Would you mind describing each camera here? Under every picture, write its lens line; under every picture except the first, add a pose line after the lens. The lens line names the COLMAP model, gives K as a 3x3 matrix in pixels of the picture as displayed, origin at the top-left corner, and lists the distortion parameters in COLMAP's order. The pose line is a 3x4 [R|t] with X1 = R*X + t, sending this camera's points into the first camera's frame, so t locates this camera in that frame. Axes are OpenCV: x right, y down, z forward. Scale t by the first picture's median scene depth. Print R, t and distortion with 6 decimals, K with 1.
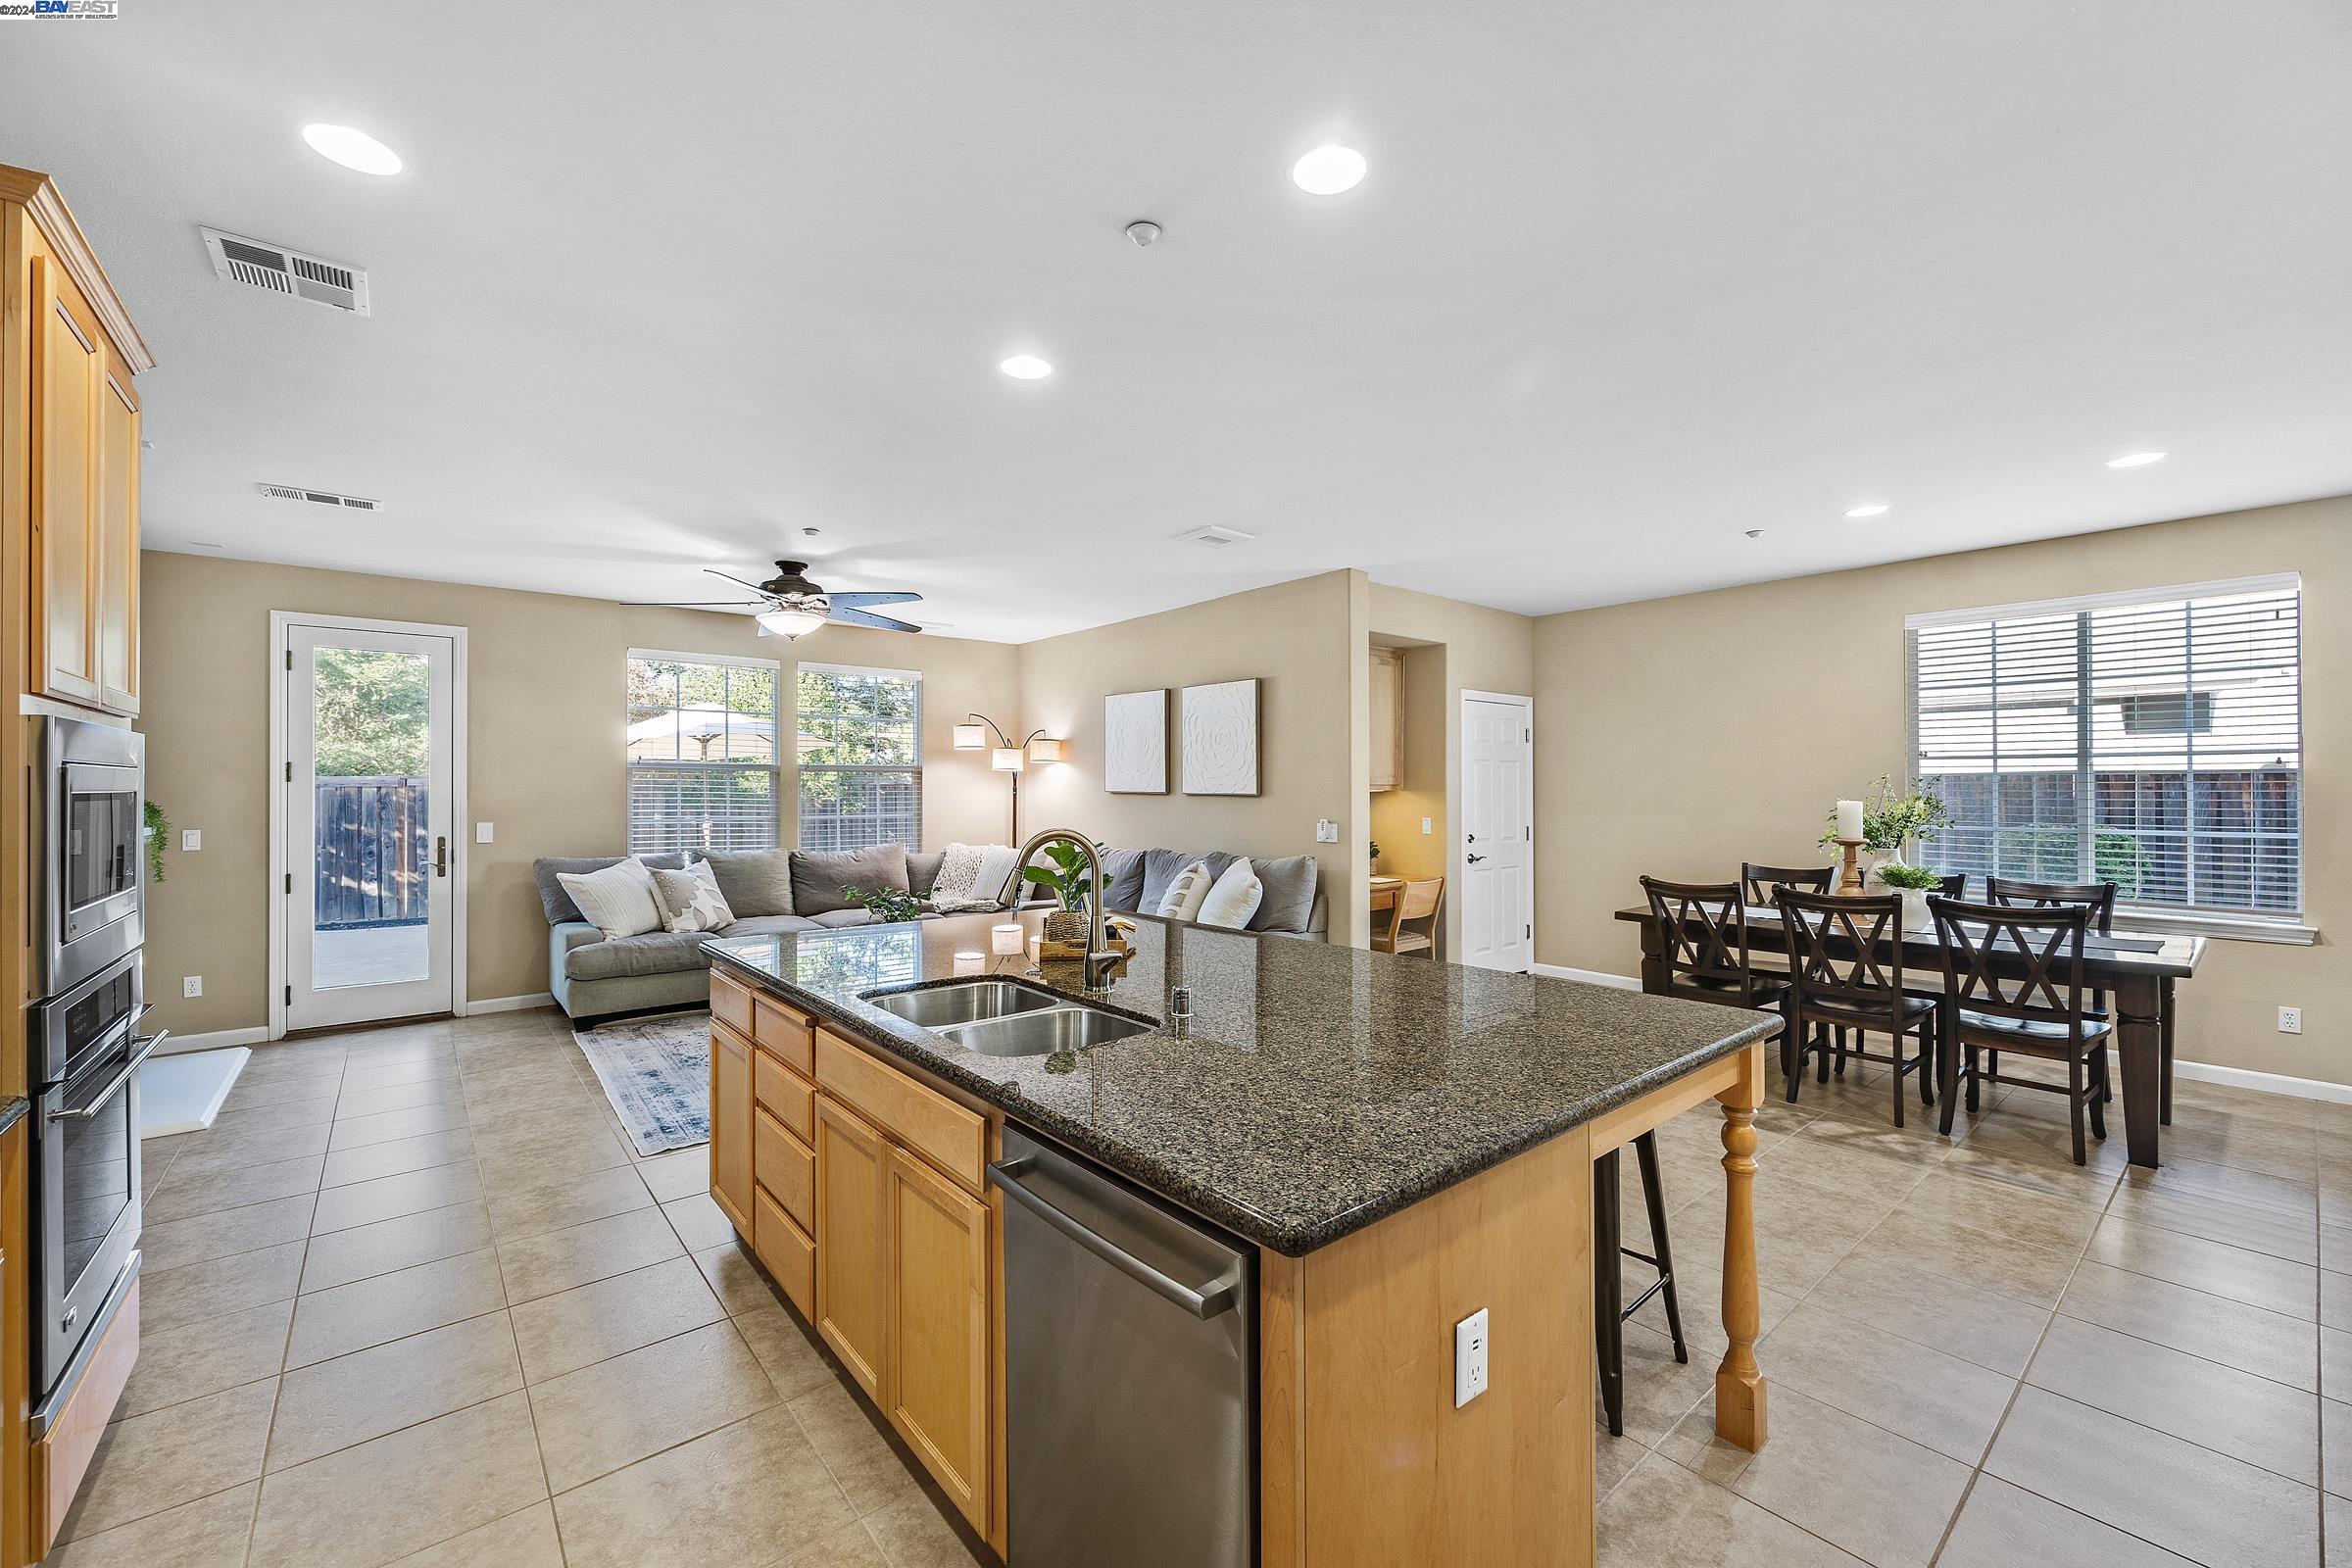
lens RADIAL K [[942.6, 0, 1176.9], [0, 942.6, 782.6], [0, 0, 1]] dist [-0.000972, -0.000282]
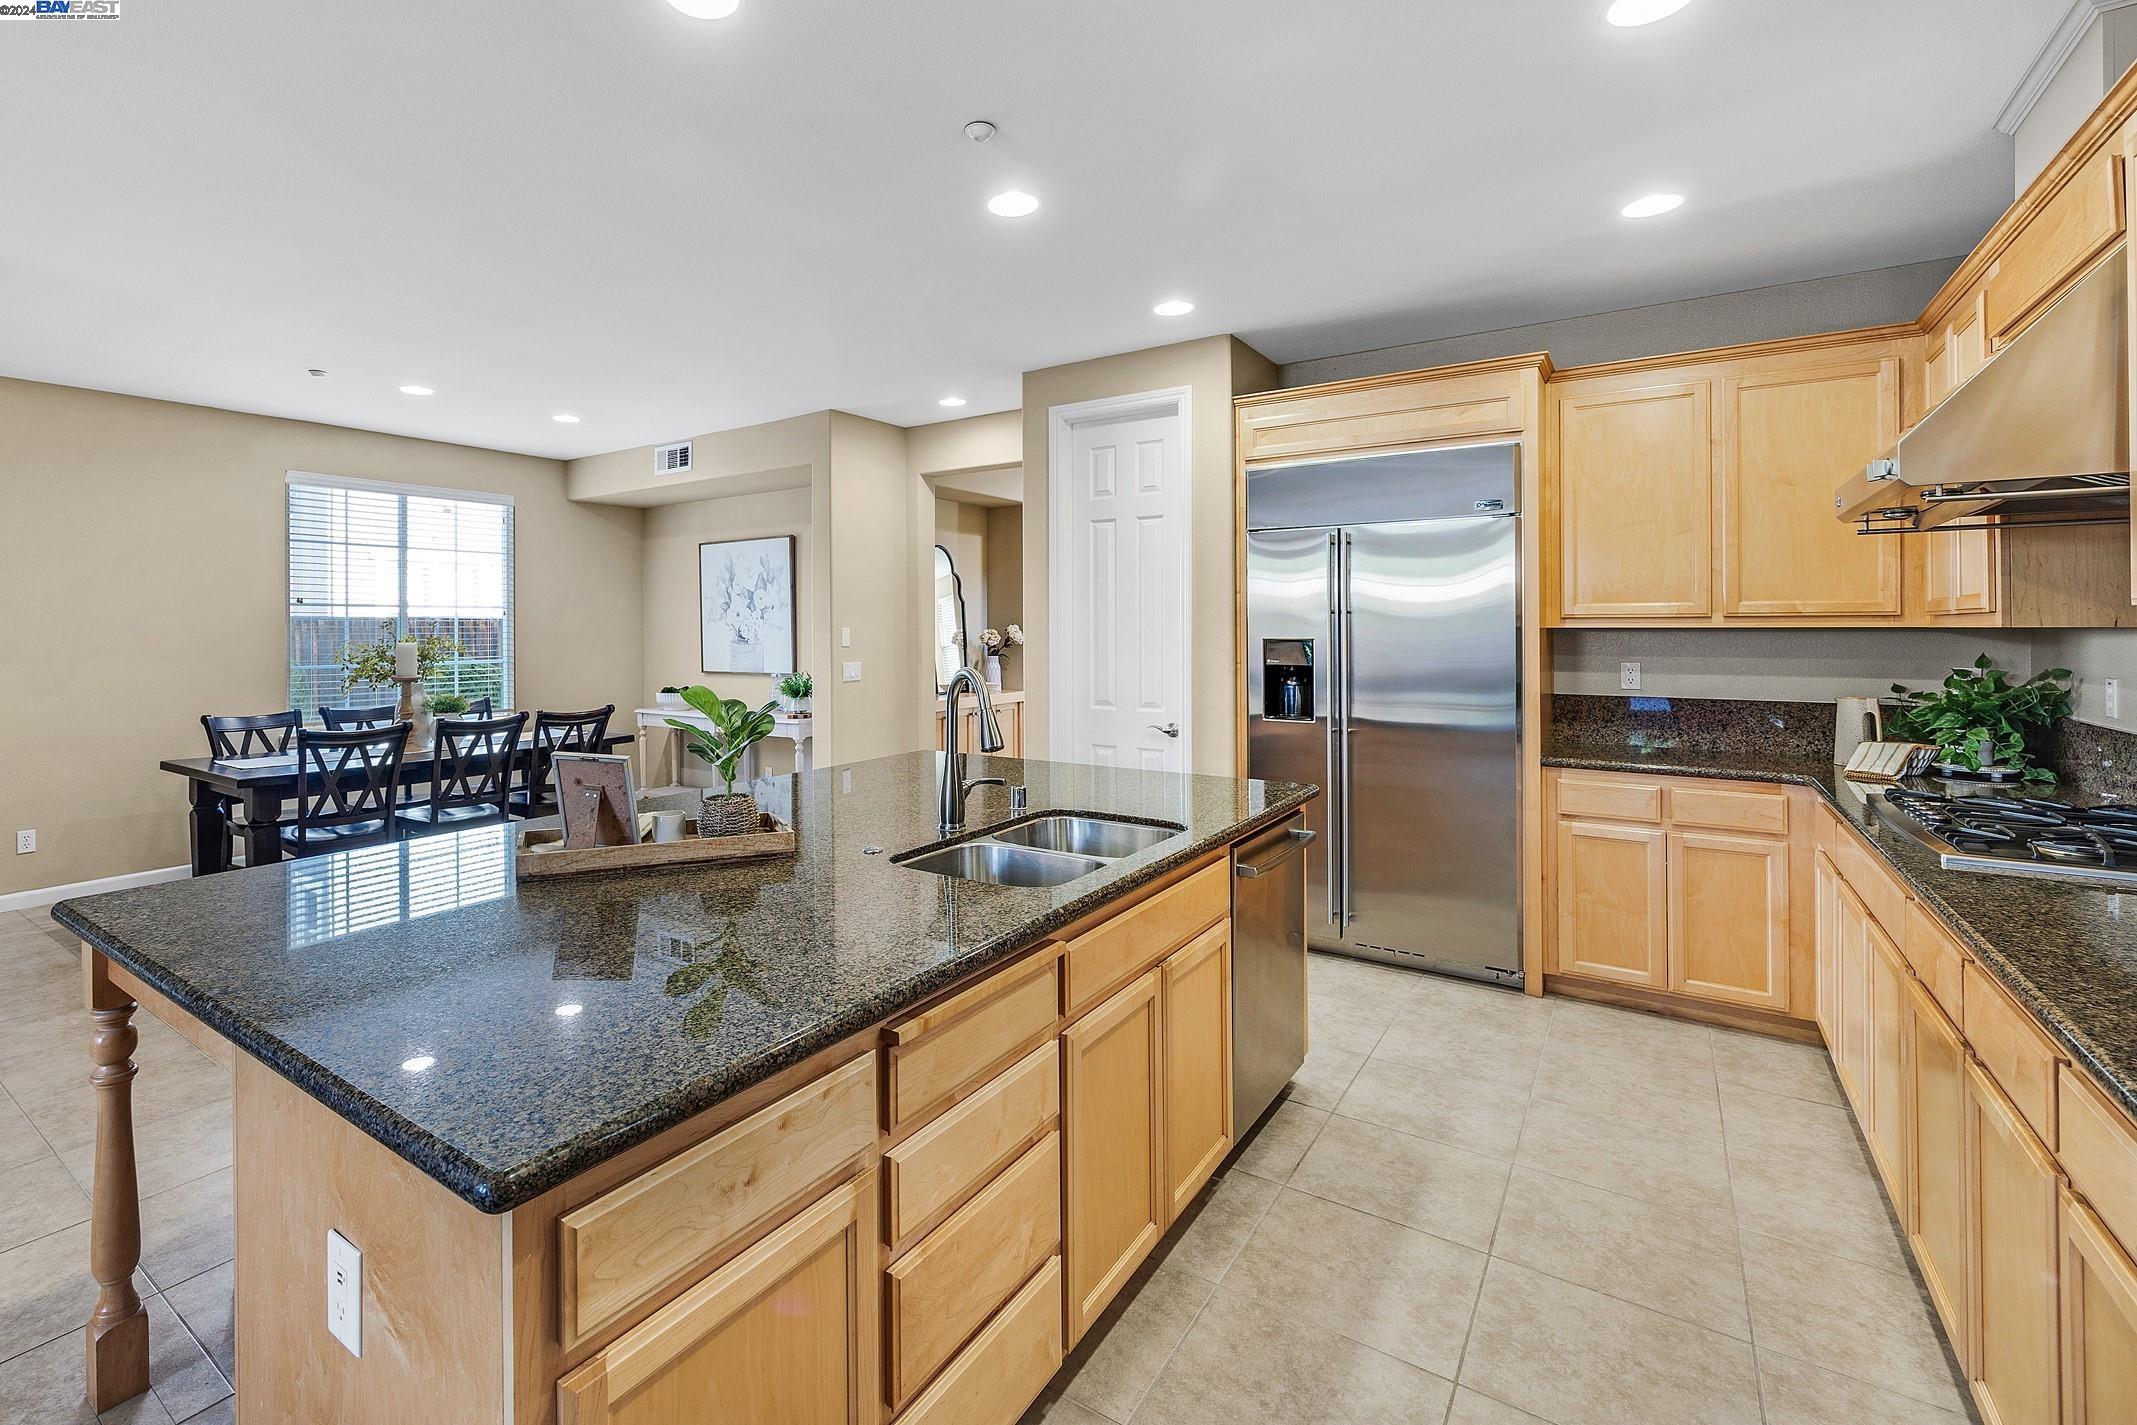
lens RADIAL K [[961.0, 0, 942.5], [0, 961.0, 628.8], [0, 0, 1]] dist [-0.003340, 0.000301]
pose [[-0.238274, 0.004355, 0.971188, -0.456650], [0.001672, 0.999990, -0.004074, 0.007834], [-0.971196, 0.000653, -0.238279, 0.534233]]
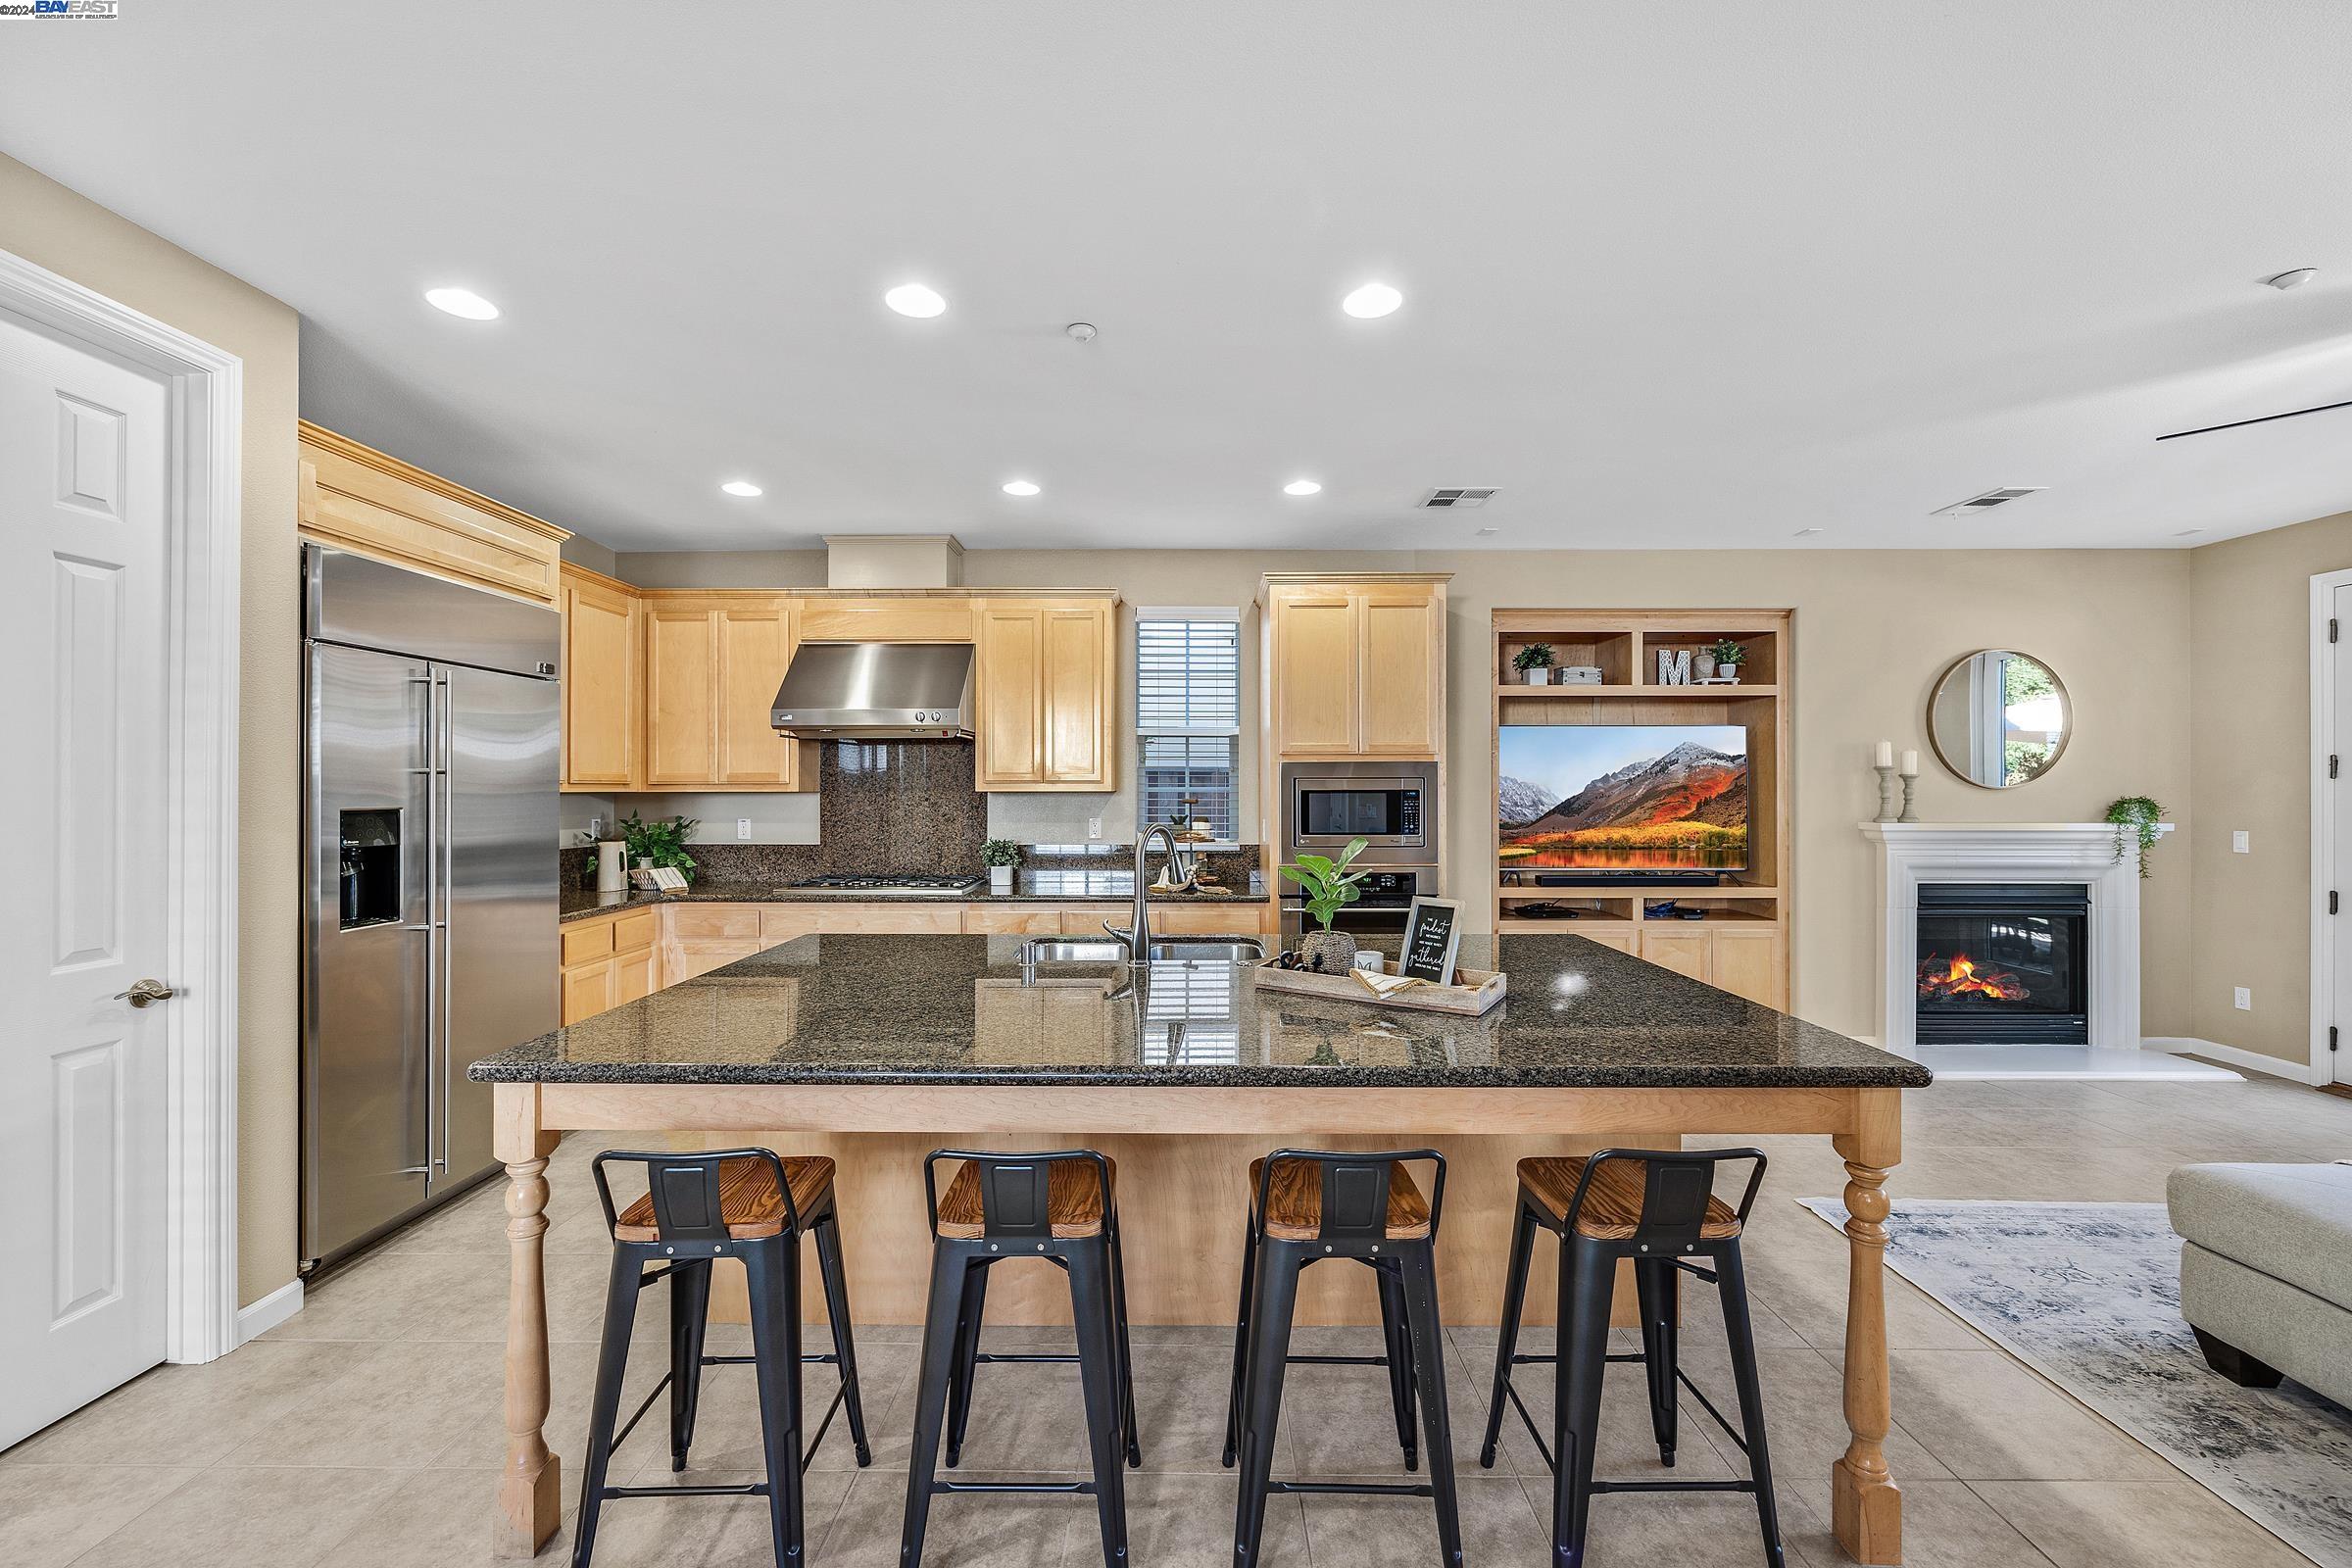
lens RADIAL K [[942.6, 0, 1176.4], [0, 942.6, 783.0], [0, 0, 1]] dist [-0.000972, -0.000282]
pose [[-0.645826, -0.001773, -0.763482, 0.330000], [0.004167, 0.999974, -0.005847, 0.003524], [0.763473, -0.006957, -0.645802, 0.758130]]
